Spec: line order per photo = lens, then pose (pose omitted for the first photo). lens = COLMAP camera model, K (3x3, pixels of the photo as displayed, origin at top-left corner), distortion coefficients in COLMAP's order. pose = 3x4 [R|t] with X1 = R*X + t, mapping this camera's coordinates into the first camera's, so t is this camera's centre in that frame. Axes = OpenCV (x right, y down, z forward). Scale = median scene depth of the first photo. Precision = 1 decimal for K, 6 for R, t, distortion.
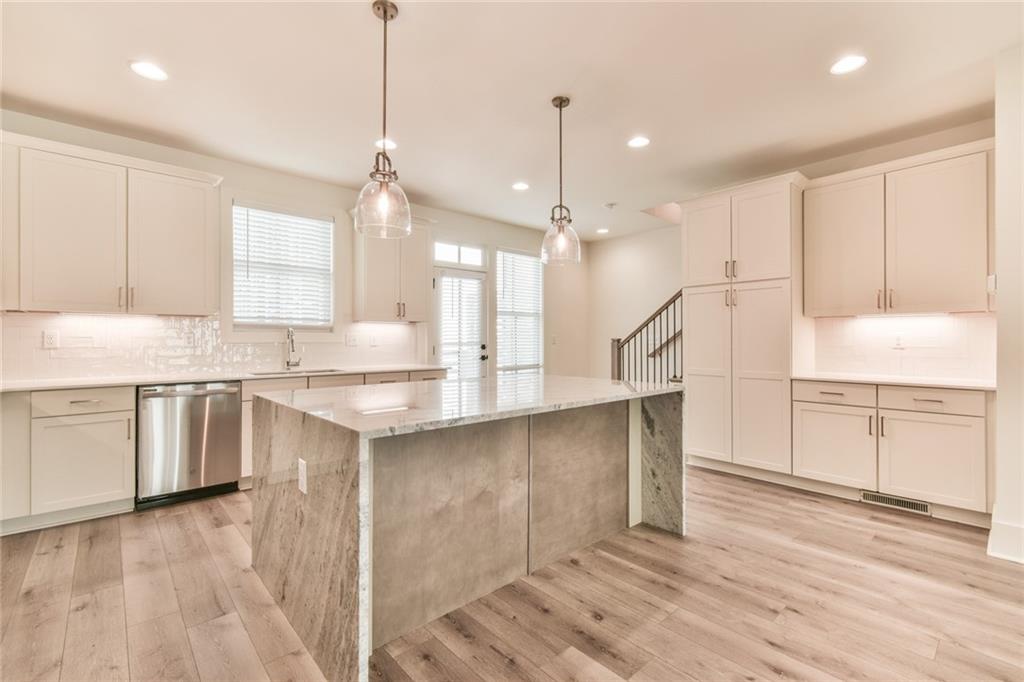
lens RADIAL K [[452.8, 0, 513.1], [0, 452.8, 337.2], [0, 0, 1]] dist [0.000494, -0.000221]
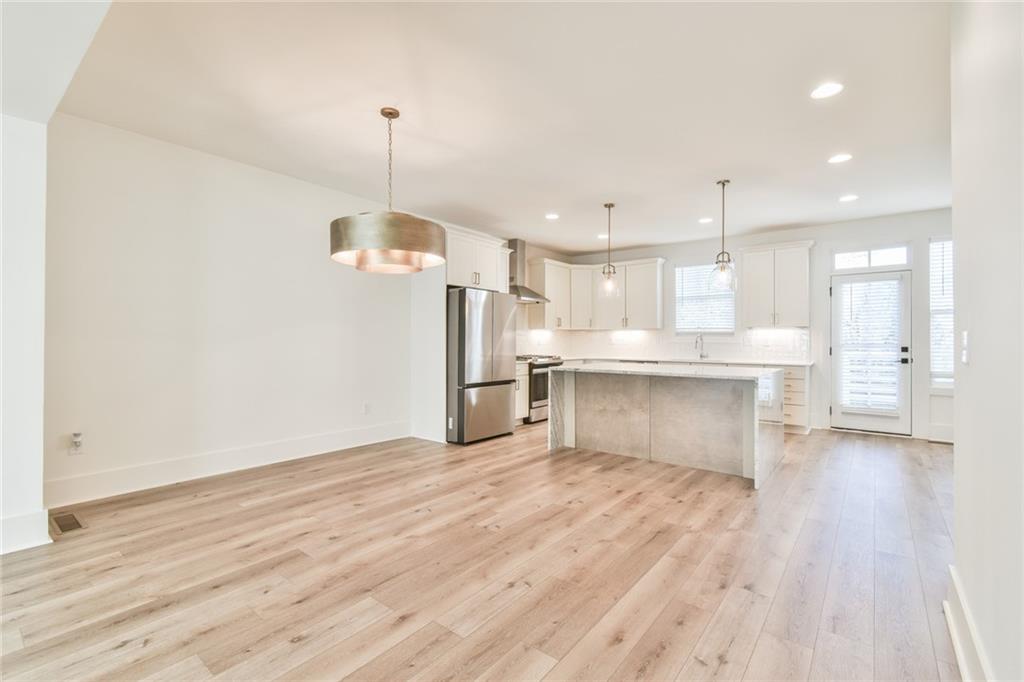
lens RADIAL K [[452.8, 0, 513.1], [0, 452.8, 337.2], [0, 0, 1]] dist [0.000494, -0.000221]
pose [[0.165929, -0.004461, -0.986128, 1.071495], [0.002866, 0.999988, -0.004042, -0.004216], [0.986133, -0.002155, 0.165940, 0.049597]]
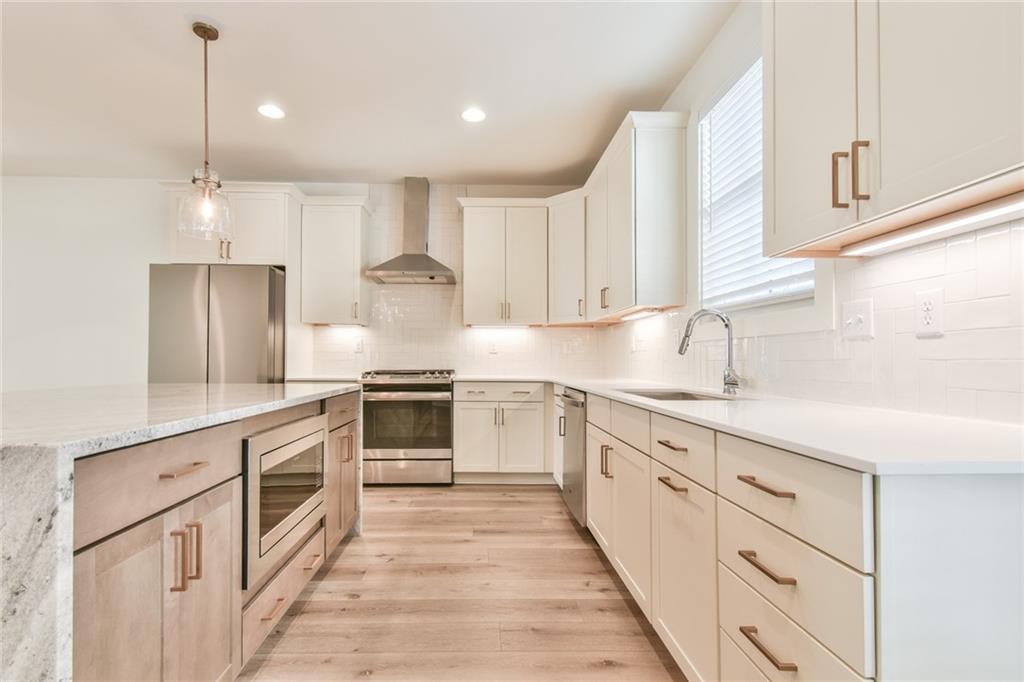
lens RADIAL K [[466.6, 0, 484.8], [0, 466.6, 357.4], [0, 0, 1]] dist [0.004140, -0.000299]
pose [[-0.651832, -0.009805, -0.758300, 0.070636], [-0.000748, 0.999924, -0.012286, 0.041143], [0.758363, -0.007441, -0.651790, 1.183641]]
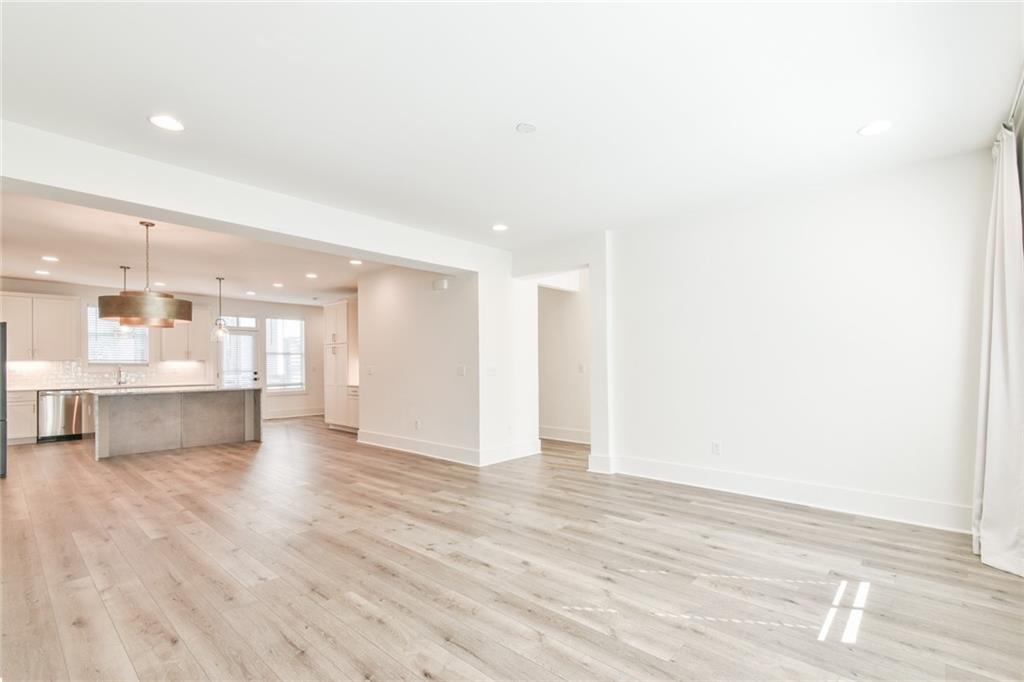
lens RADIAL K [[455.7, 0, 524.5], [0, 455.7, 361.1], [0, 0, 1]] dist [0.000806, -0.006500]
pose [[0.991341, -0.004481, 0.131234, 1.088762], [0.004759, 0.999987, -0.001802, -0.025637], [-0.131224, 0.002411, 0.991350, -1.319885]]
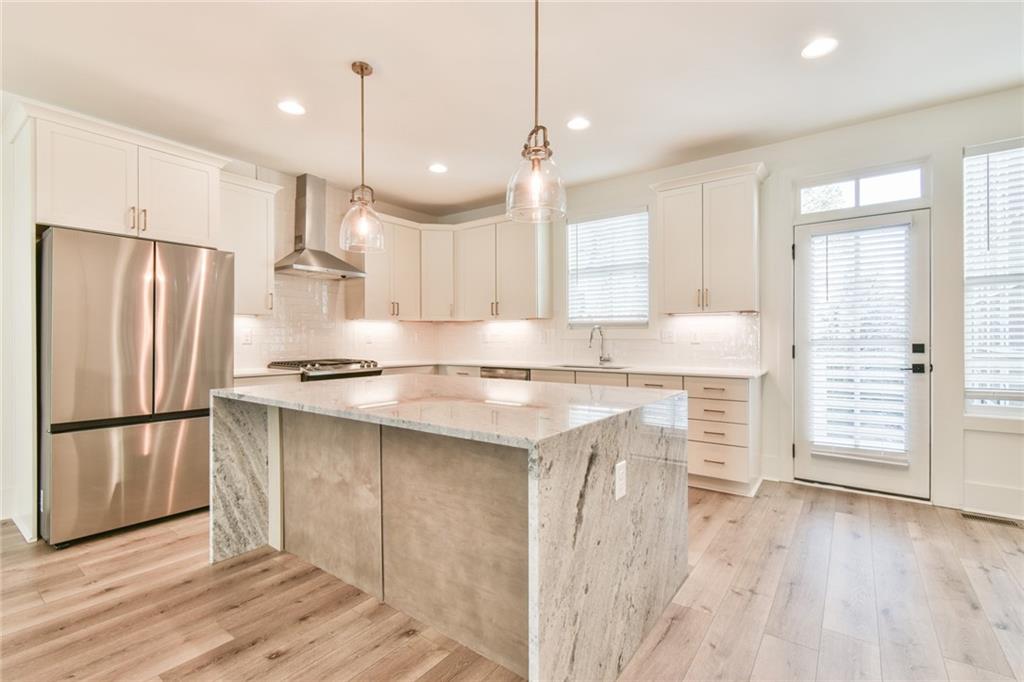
lens RADIAL K [[457.9, 0, 513.1], [0, 457.9, 338.1], [0, 0, 1]] dist [0.000455, -0.000001]
pose [[0.200239, -0.001083, -0.979747, 0.543410], [0.007551, 0.999971, 0.000438, 0.007754], [0.979718, -0.007486, 0.200241, 0.610648]]
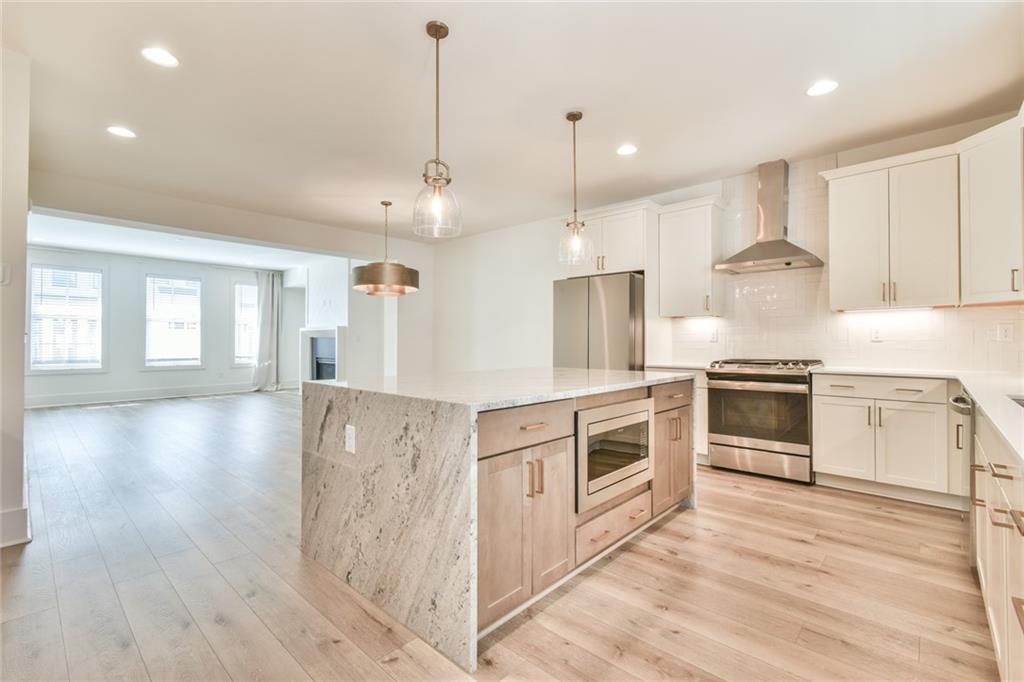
lens RADIAL K [[452.8, 0, 513.1], [0, 452.8, 337.2], [0, 0, 1]] dist [0.000494, -0.000221]
pose [[-0.994909, -0.001558, -0.100762, 0.041085], [0.000140, 0.999858, -0.016839, 0.023997], [0.100774, -0.016767, -0.994768, 1.314191]]
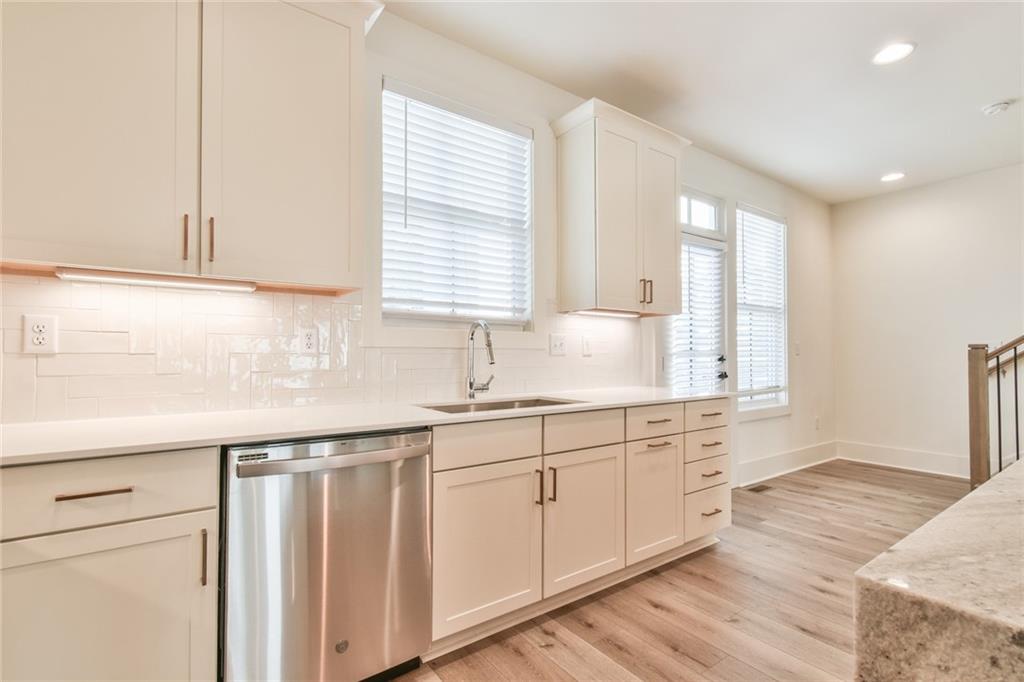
lens RADIAL K [[464.4, 0, 513.4], [0, 464.4, 349.5], [0, 0, 1]] dist [0.003228, 0.000161]
pose [[0.994043, 0.000908, -0.108981, -0.406045], [-0.001553, 0.999982, -0.005836, 0.018057], [0.108973, 0.005971, 0.994027, 0.473893]]
